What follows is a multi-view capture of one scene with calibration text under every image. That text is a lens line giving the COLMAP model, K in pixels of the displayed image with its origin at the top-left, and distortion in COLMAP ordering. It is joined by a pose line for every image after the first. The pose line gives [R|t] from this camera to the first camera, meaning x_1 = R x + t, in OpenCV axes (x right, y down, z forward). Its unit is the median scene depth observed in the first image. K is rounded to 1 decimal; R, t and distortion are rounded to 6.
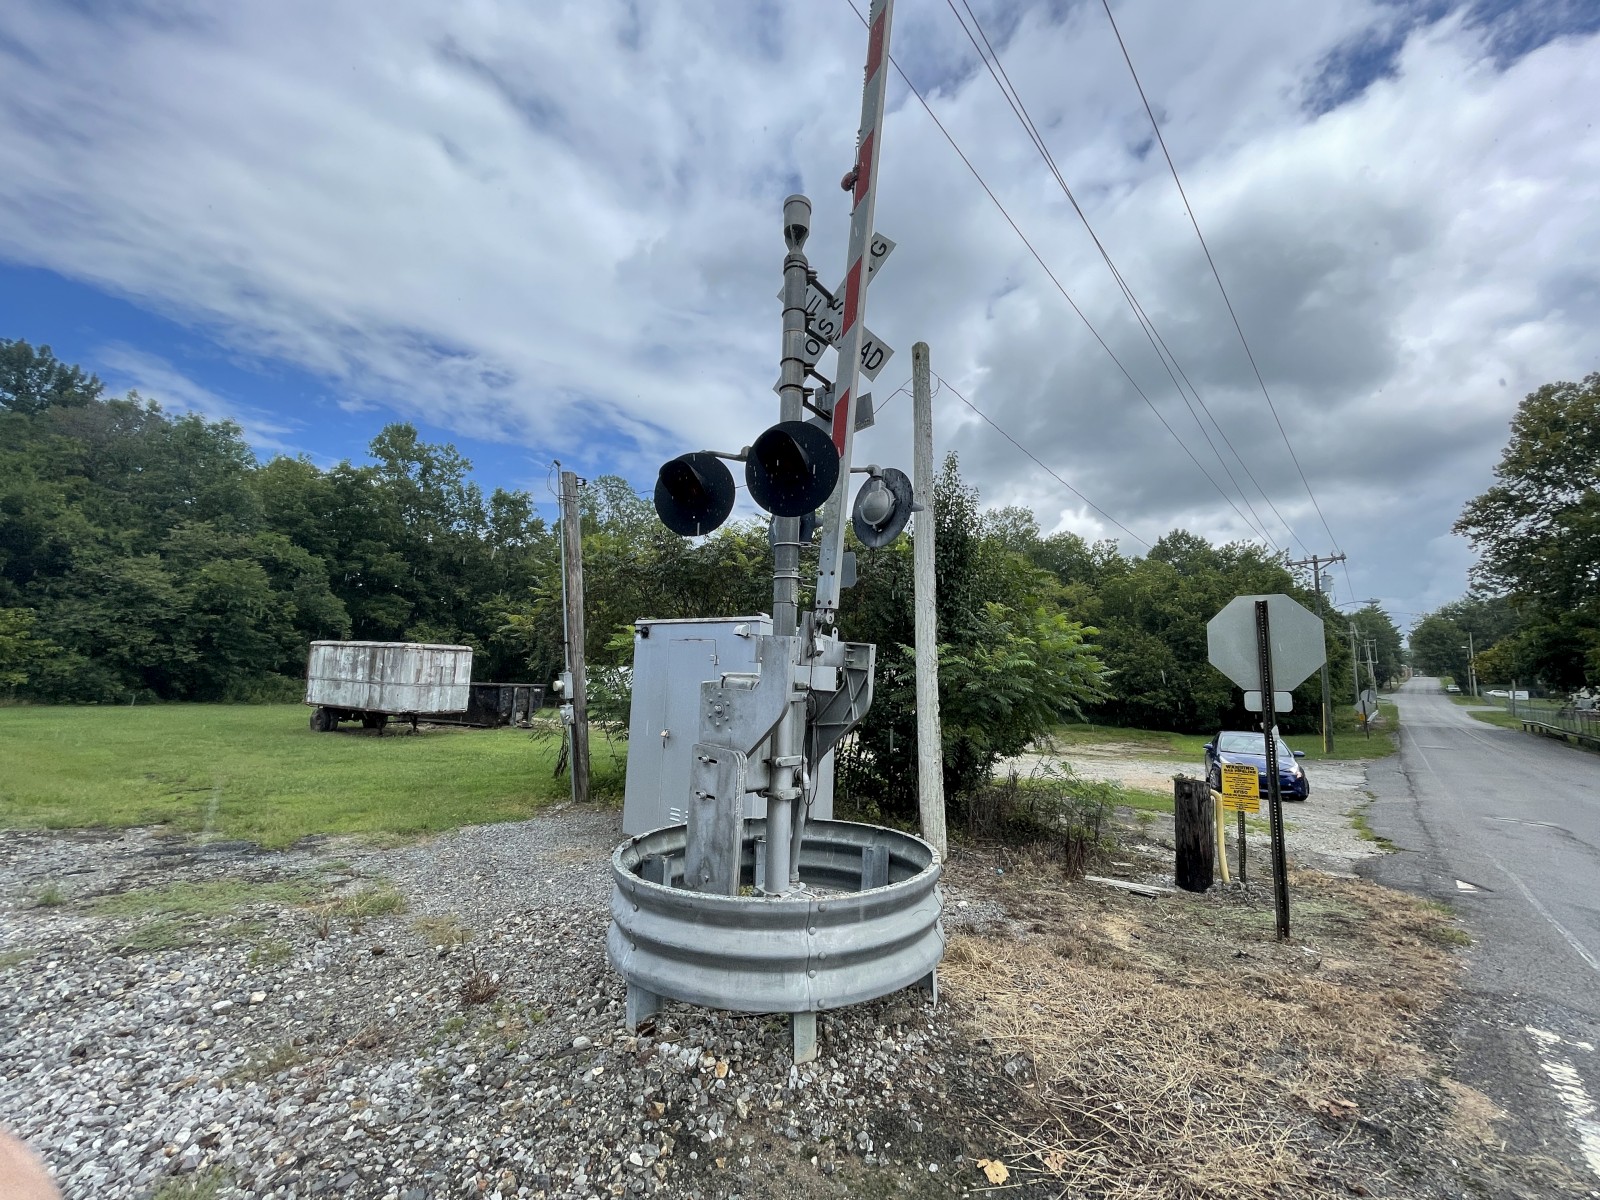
lens RADIAL K [[644.8, 0, 800.0], [0, 644.8, 600.0], [0, 0, 1]] dist [-0.002560, 0.000531]
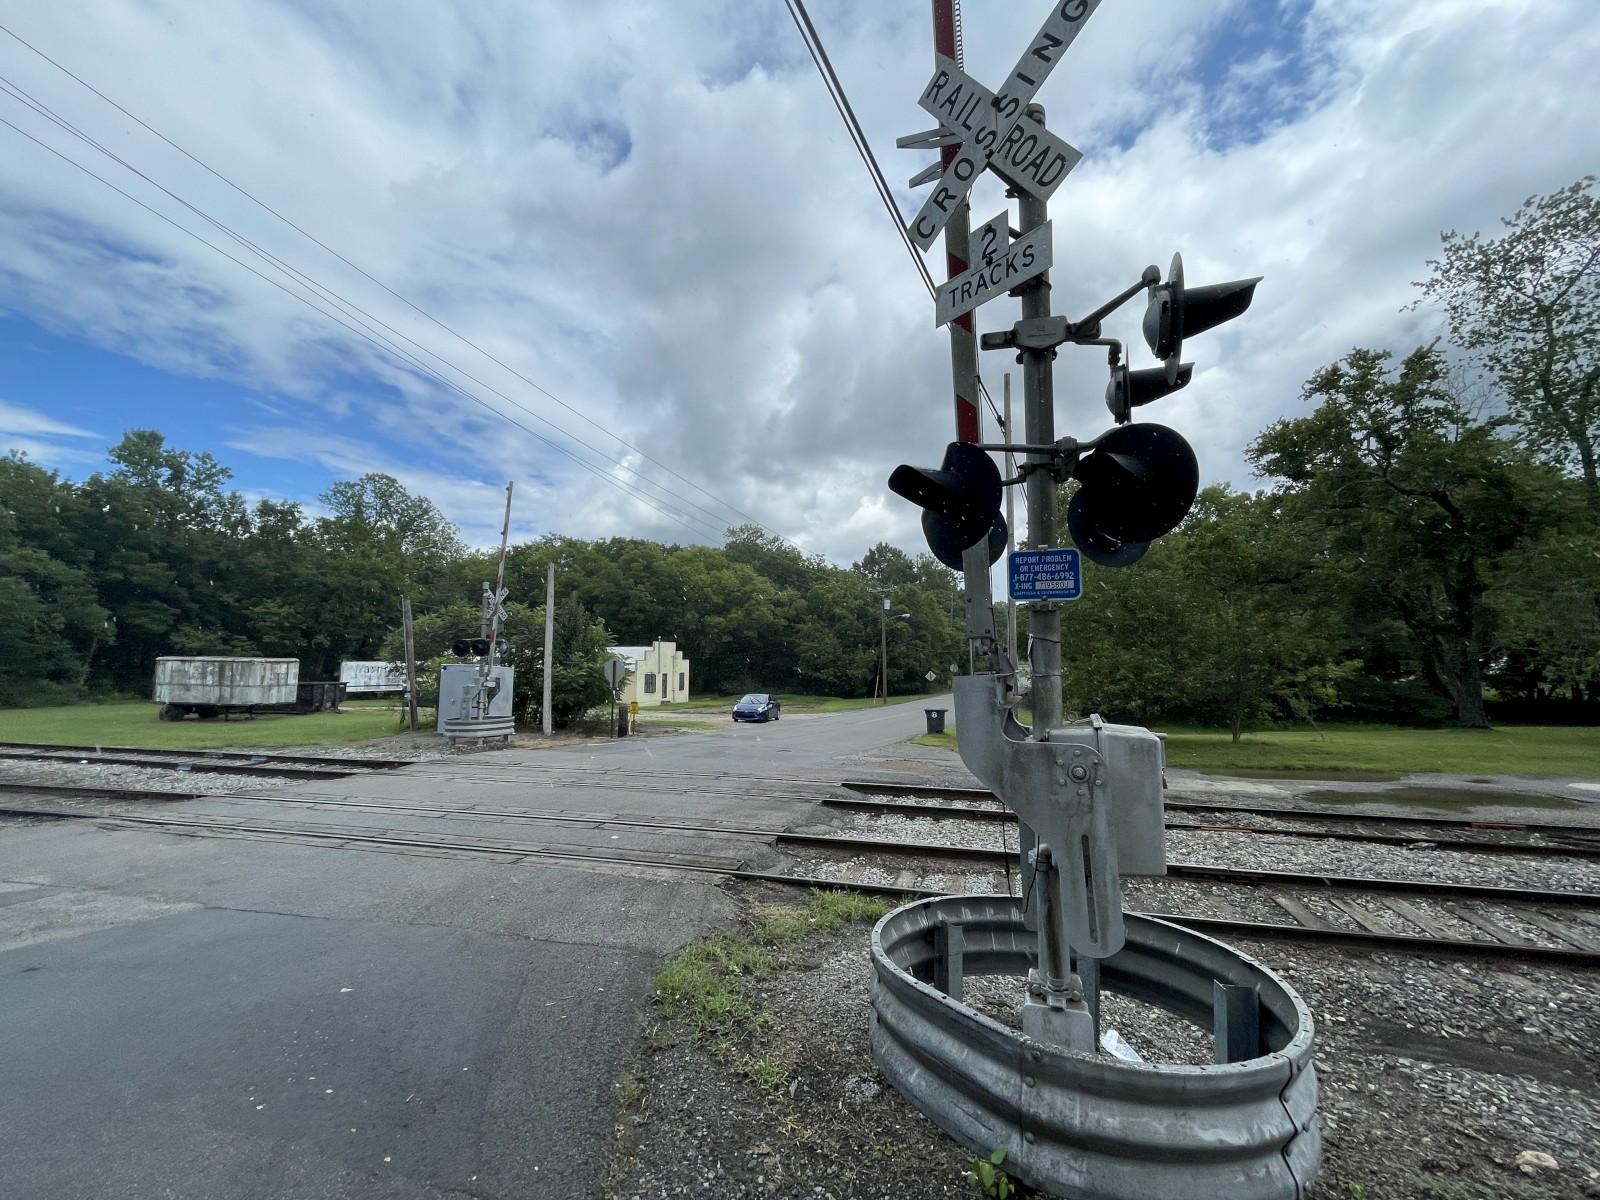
lens RADIAL K [[642.8, 0, 808.5], [0, 642.8, 600.0], [0, 0, 1]] dist [-0.000655, -0.000163]
pose [[0.949622, 0.002985, 0.313383, 0.090169], [-0.012951, 0.999474, 0.029723, -0.077275], [-0.313130, -0.032284, 0.949162, -0.485506]]
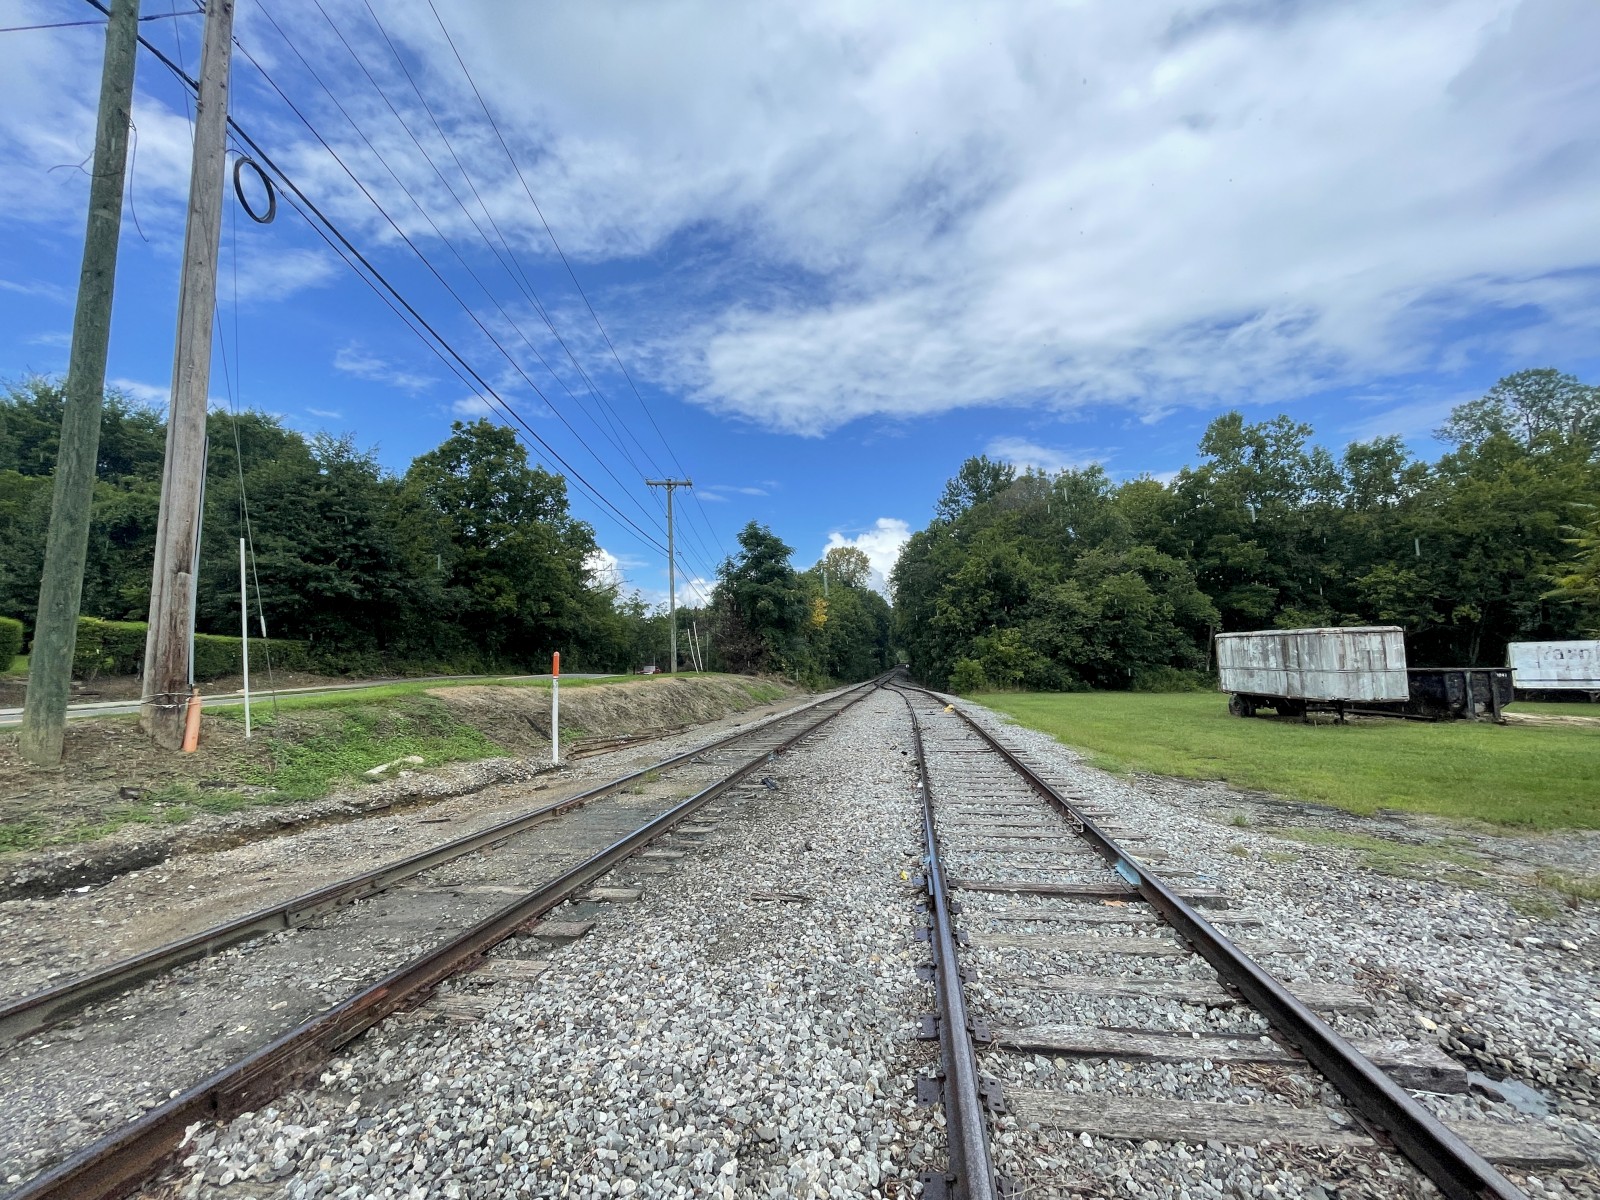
lens RADIAL K [[642.8, 0, 808.5], [0, 642.8, 600.0], [0, 0, 1]] dist [-0.000655, -0.000163]
pose [[0.410932, -0.125308, -0.903013, -0.030817], [0.137732, 0.987673, -0.074379, -0.005283], [0.901202, -0.093809, 0.423125, -0.054409]]
